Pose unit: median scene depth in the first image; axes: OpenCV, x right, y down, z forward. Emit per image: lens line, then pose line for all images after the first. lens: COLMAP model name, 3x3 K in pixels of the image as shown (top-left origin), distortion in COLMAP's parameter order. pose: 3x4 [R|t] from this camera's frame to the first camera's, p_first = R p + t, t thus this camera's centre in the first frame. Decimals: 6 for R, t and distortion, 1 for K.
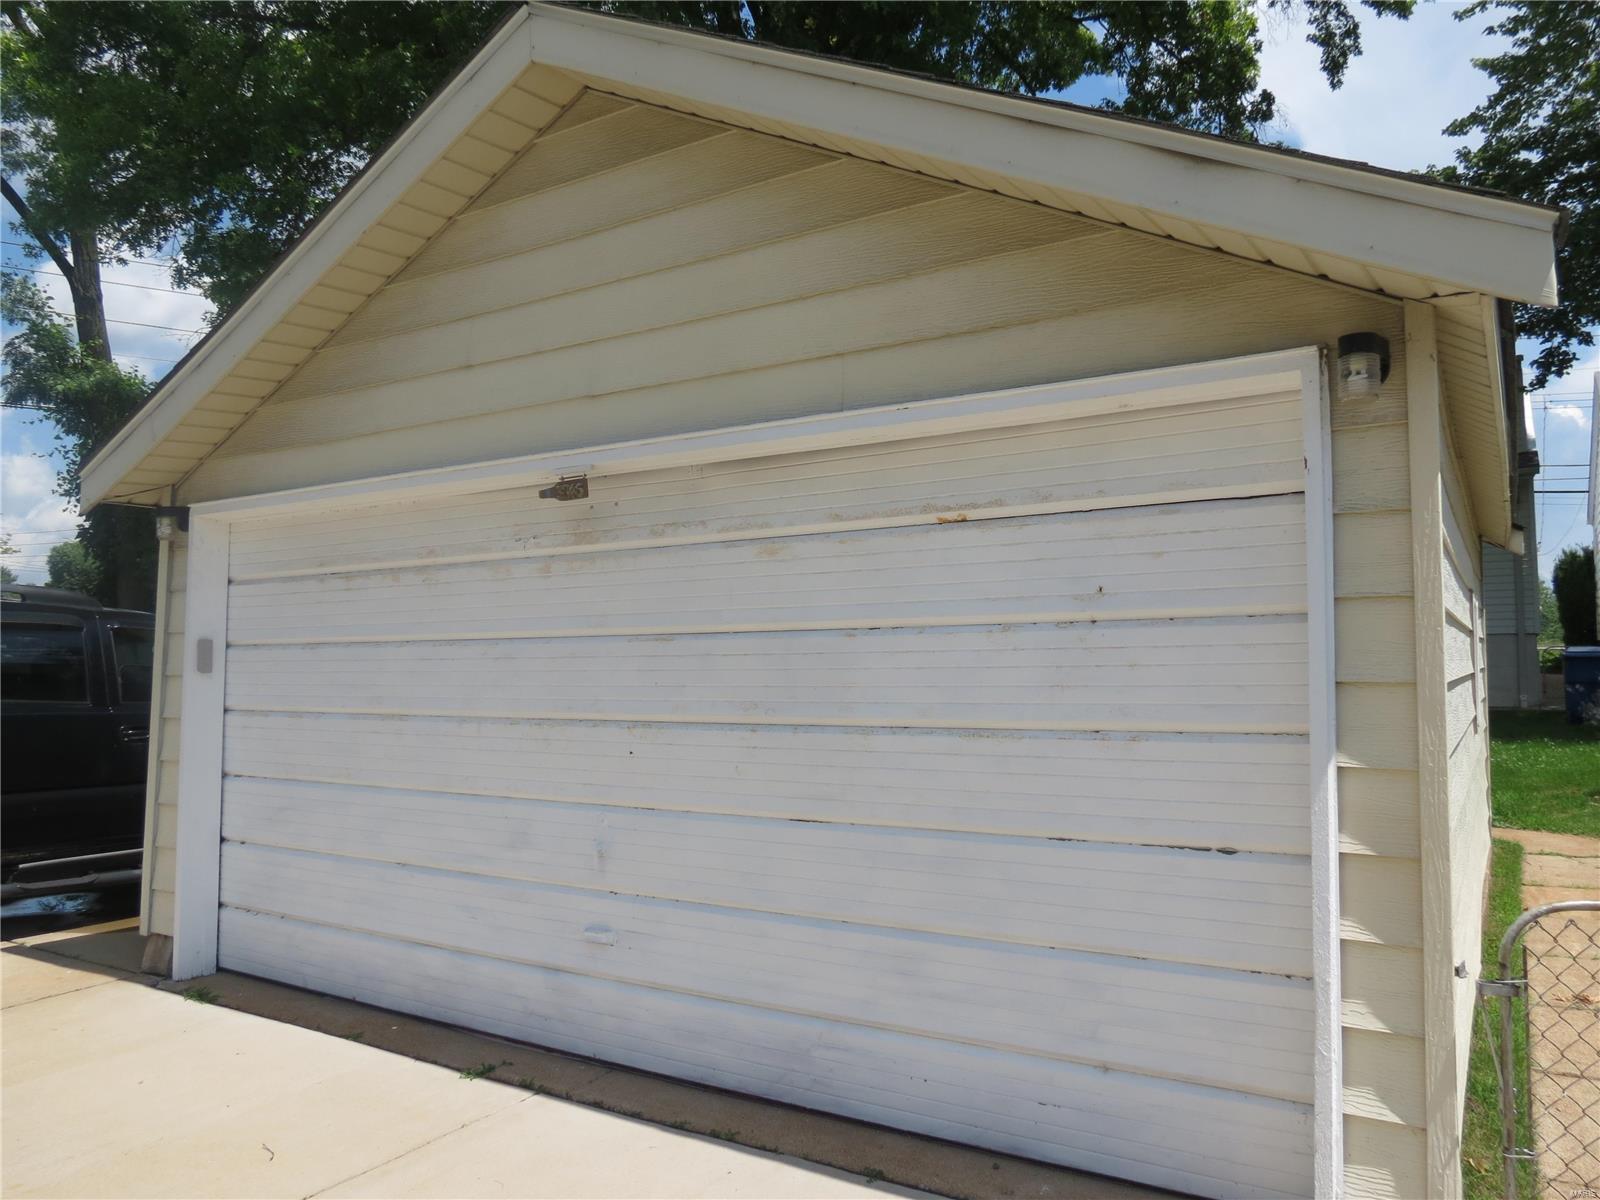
lens RADIAL K [[1139.1, 0, 800.0], [0, 1139.1, 600.0], [0, 0, 1]] dist [-0.002673, -0.001558]
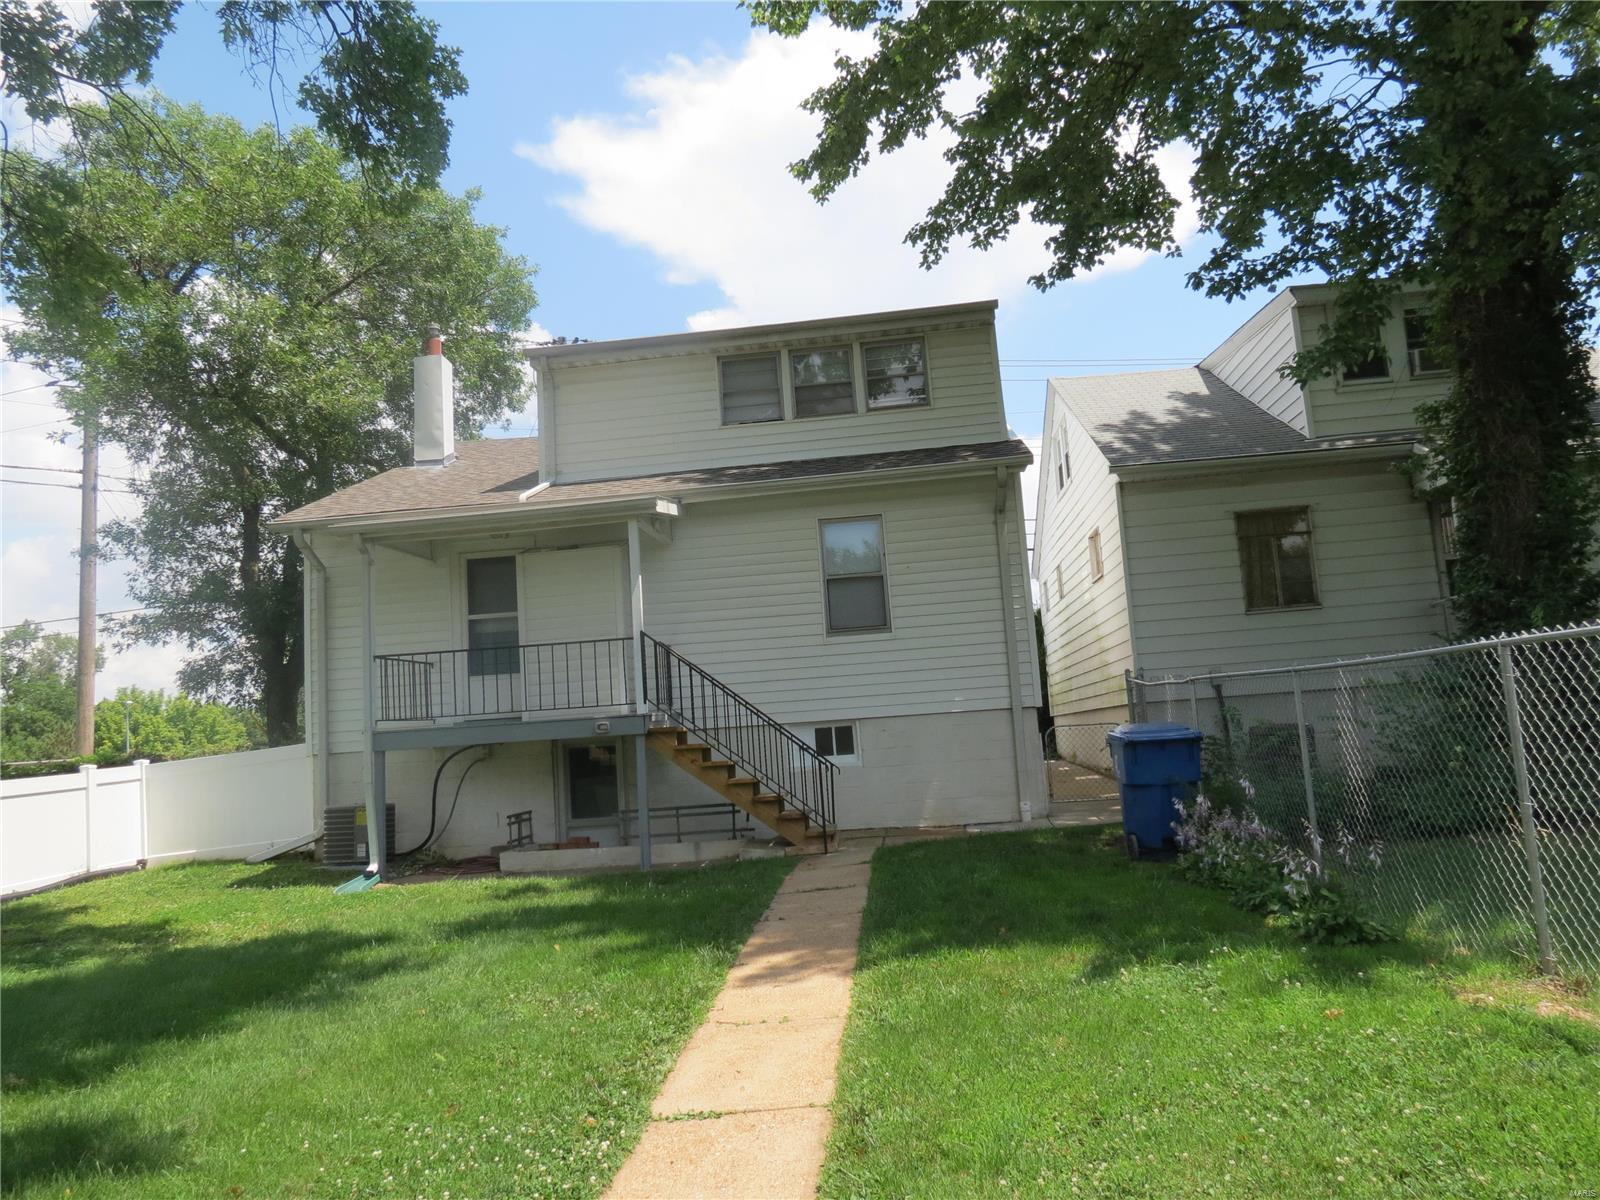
lens RADIAL K [[1139.1, 0, 800.0], [0, 1139.1, 600.0], [0, 0, 1]] dist [-0.002673, -0.001558]
pose [[0.894635, -0.002770, 0.446790, 0.227362], [0.037796, 0.996866, -0.069501, 0.008378], [-0.445197, 0.079065, 0.891935, 0.465296]]
